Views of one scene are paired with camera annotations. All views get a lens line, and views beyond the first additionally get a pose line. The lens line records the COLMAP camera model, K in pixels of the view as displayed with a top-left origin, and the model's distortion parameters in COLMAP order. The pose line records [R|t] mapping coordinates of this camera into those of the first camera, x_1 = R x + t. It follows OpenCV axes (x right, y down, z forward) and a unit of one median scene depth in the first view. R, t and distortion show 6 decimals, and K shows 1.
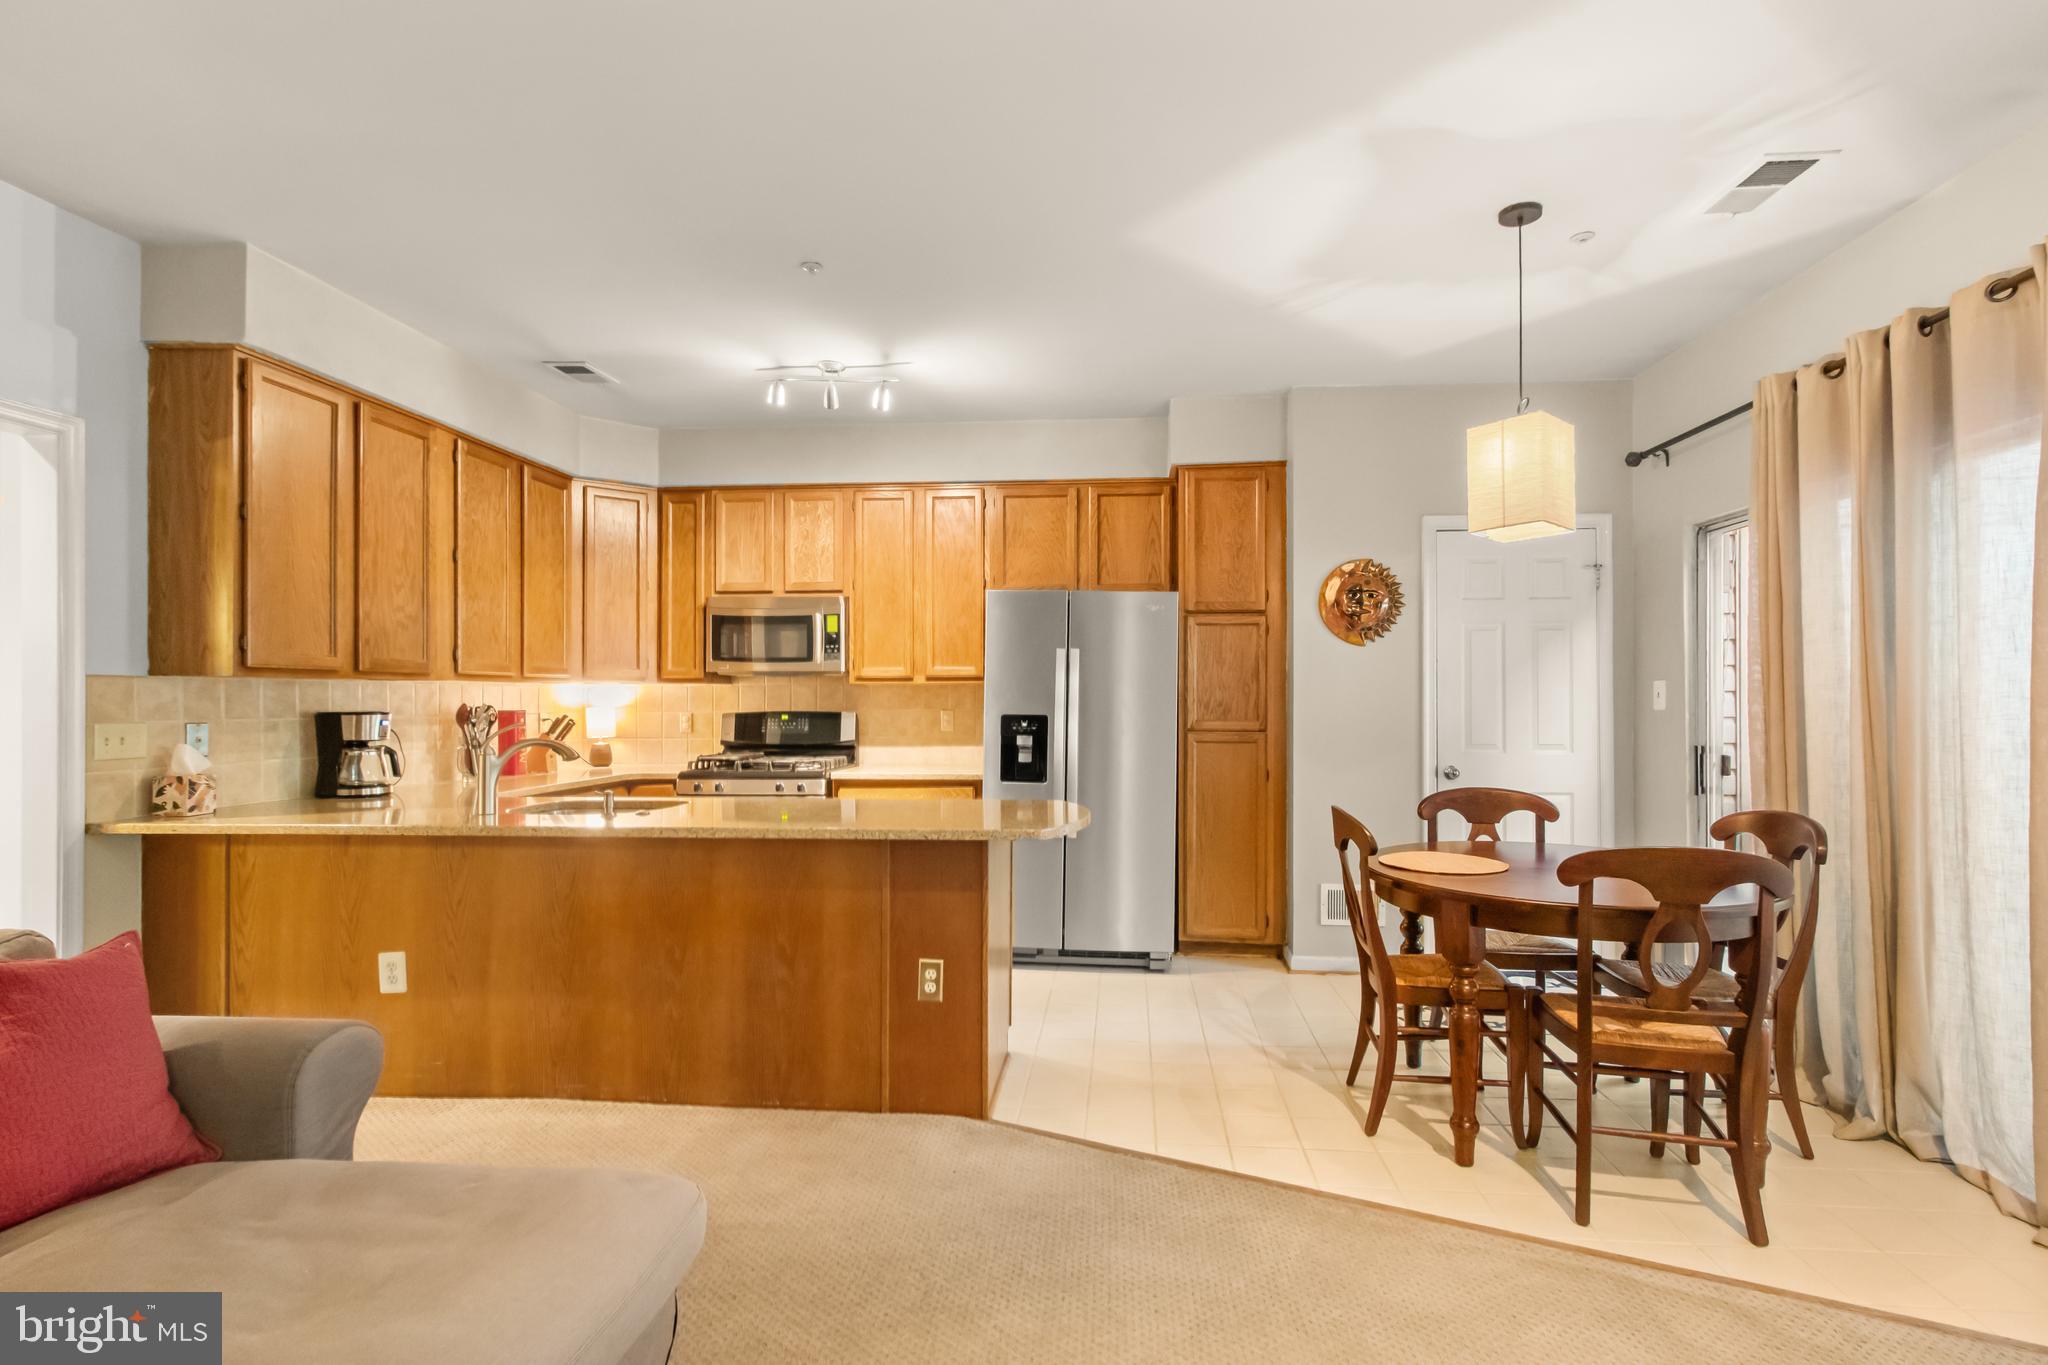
lens RADIAL K [[971.2, 0, 1048.2], [0, 971.2, 696.5], [0, 0, 1]] dist [0.002323, 0.000408]
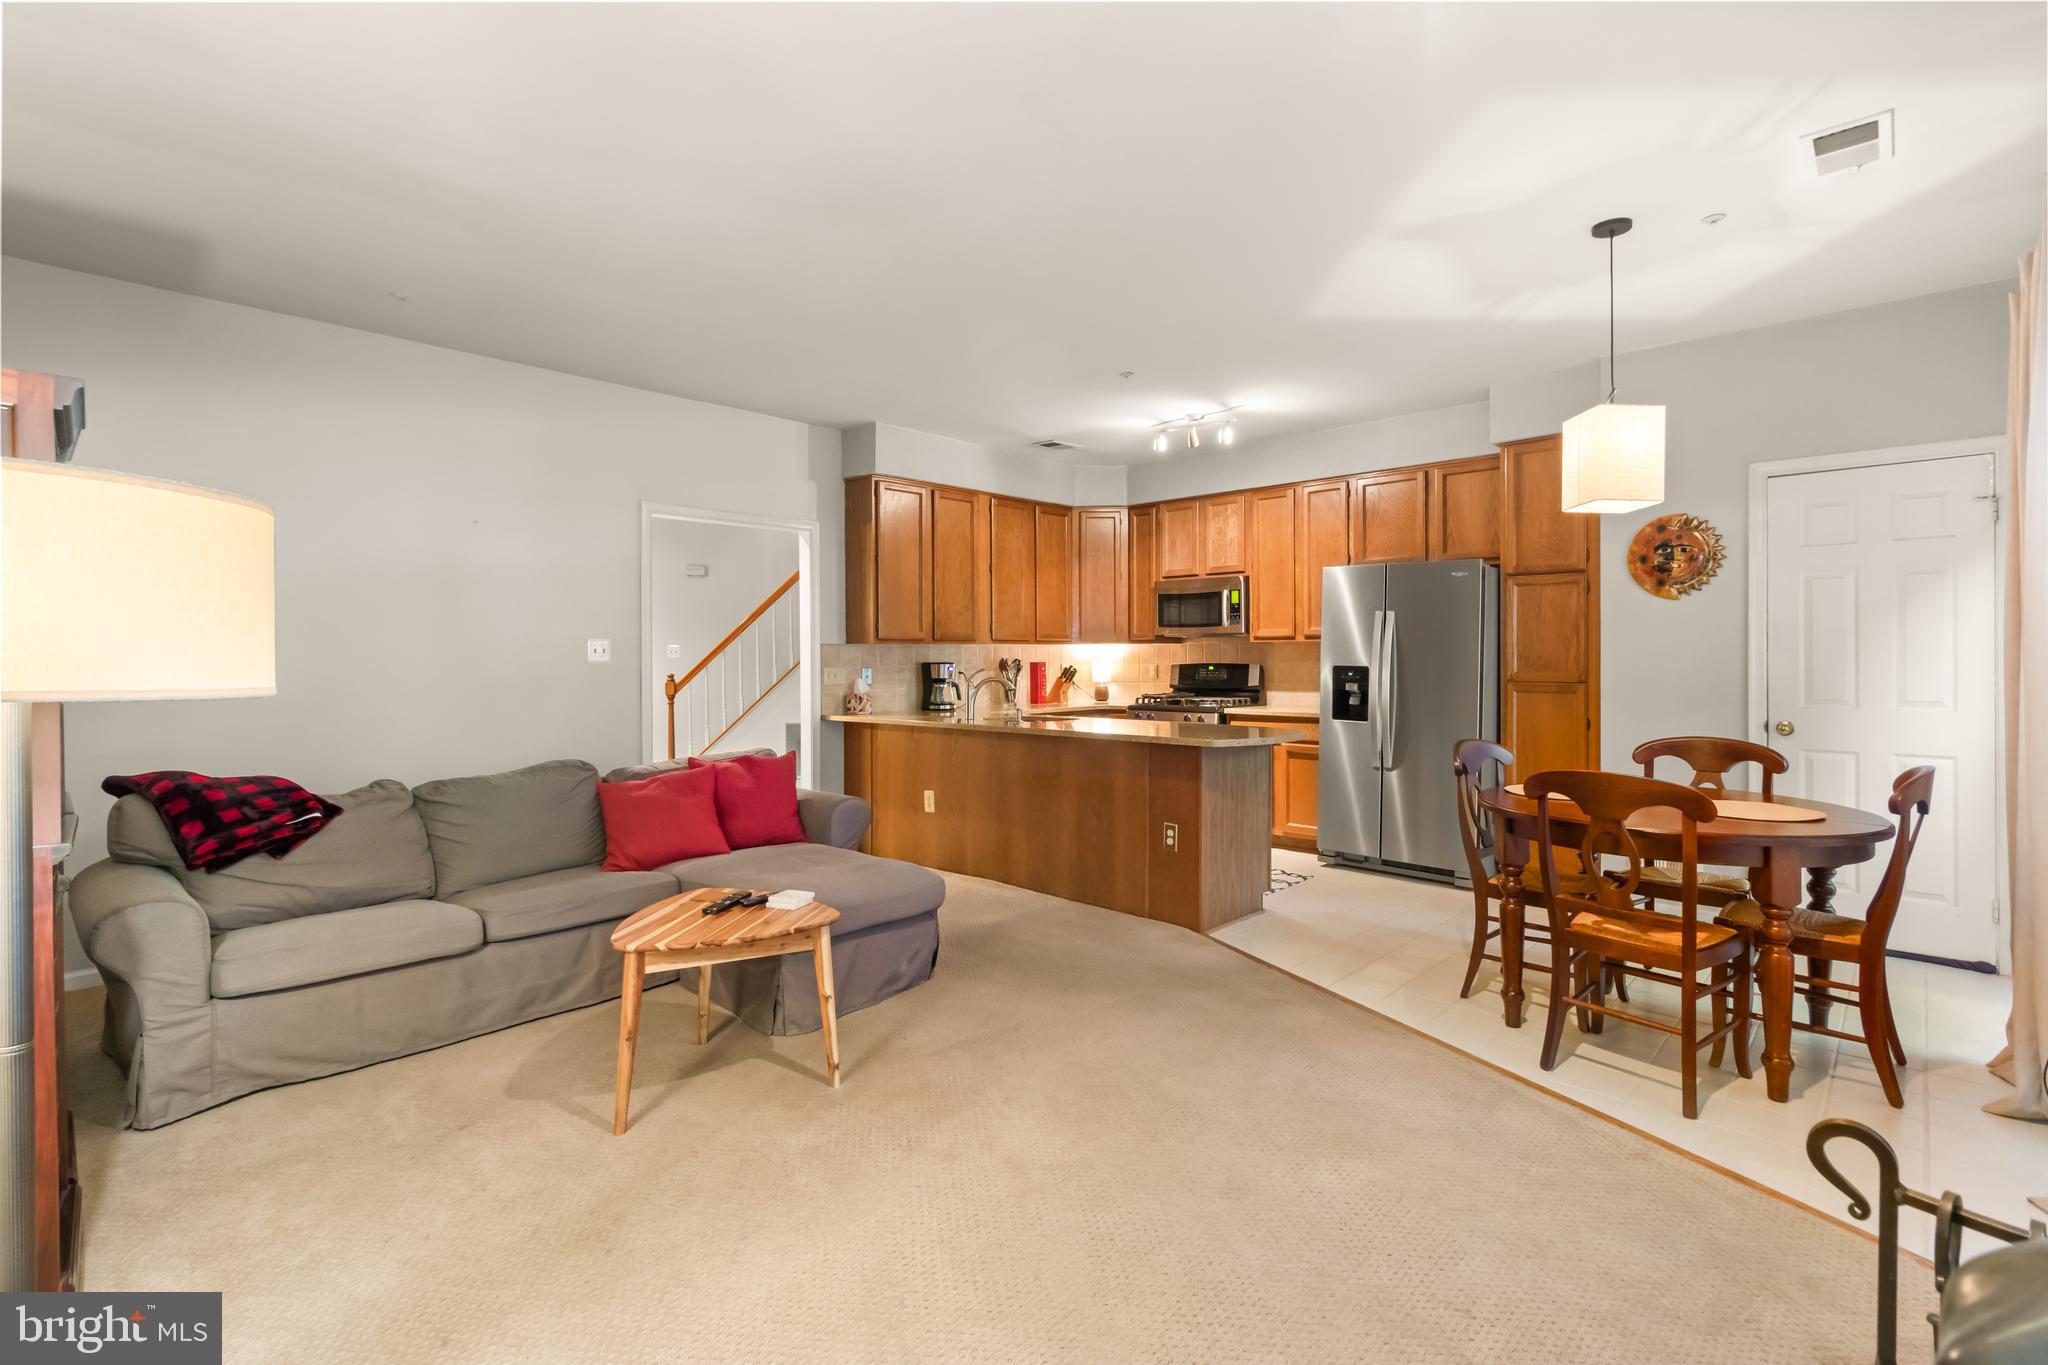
lens RADIAL K [[942.3, 0, 1036.9], [0, 942.3, 664.6], [0, 0, 1]] dist [0.003183, 0.000741]
pose [[0.778914, 0.003109, -0.627123, 0.429340], [0.005373, 0.999918, 0.011631, 0.000732], [0.627108, -0.012429, 0.778833, -0.192391]]
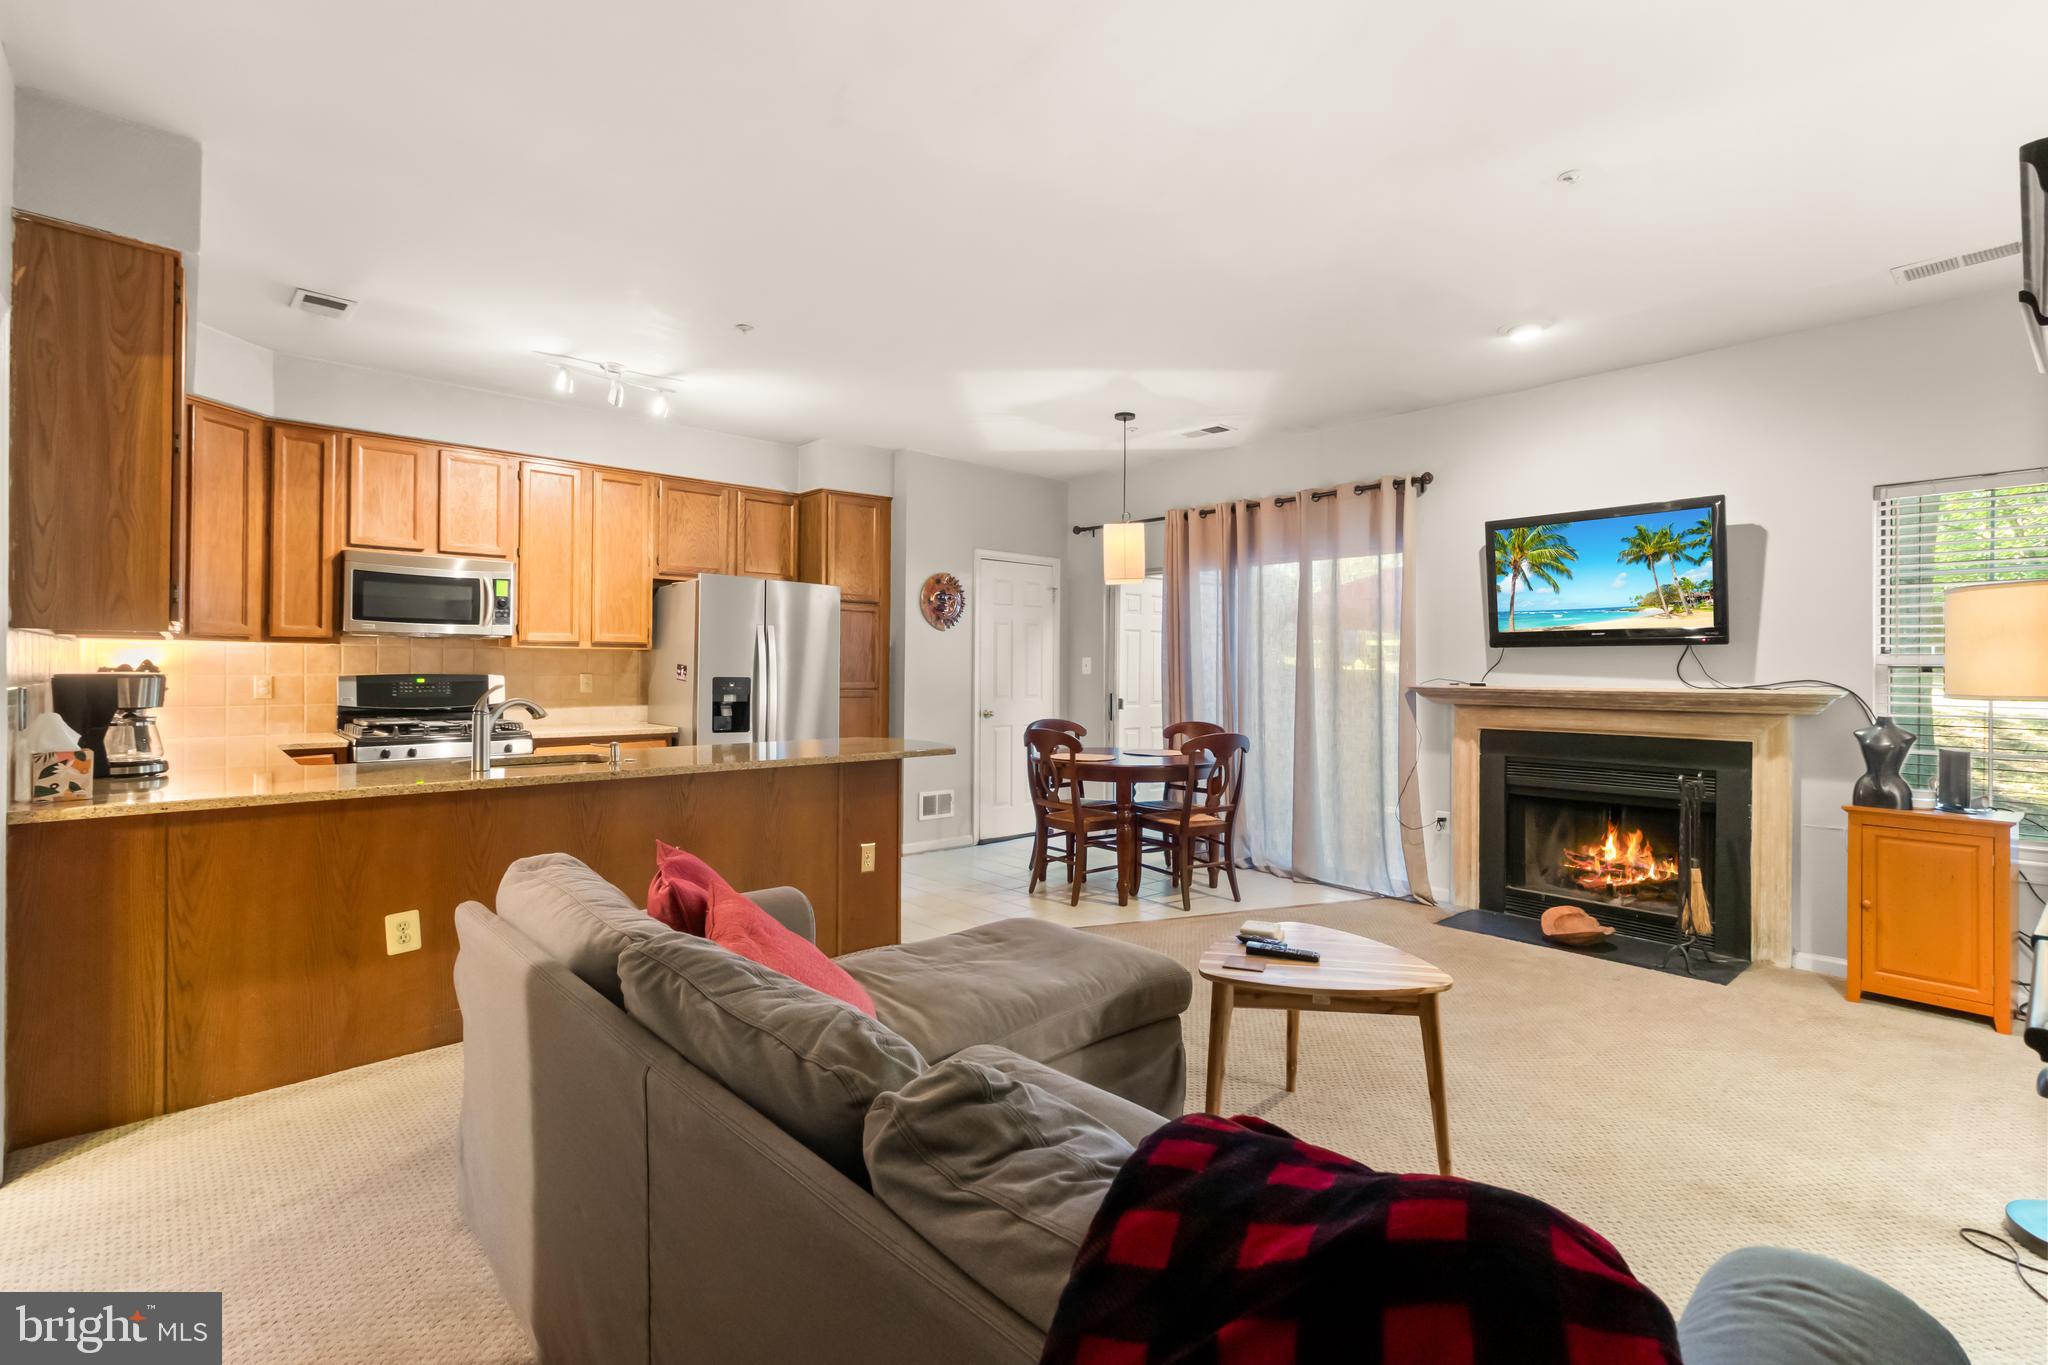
lens RADIAL K [[942.3, 0, 1036.9], [0, 942.3, 664.6], [0, 0, 1]] dist [0.003183, 0.000741]
pose [[0.684532, 0.008440, 0.728934, -0.647696], [-0.010867, 0.999940, -0.001372, 0.000363], [-0.728902, -0.006982, 0.684583, -0.101478]]
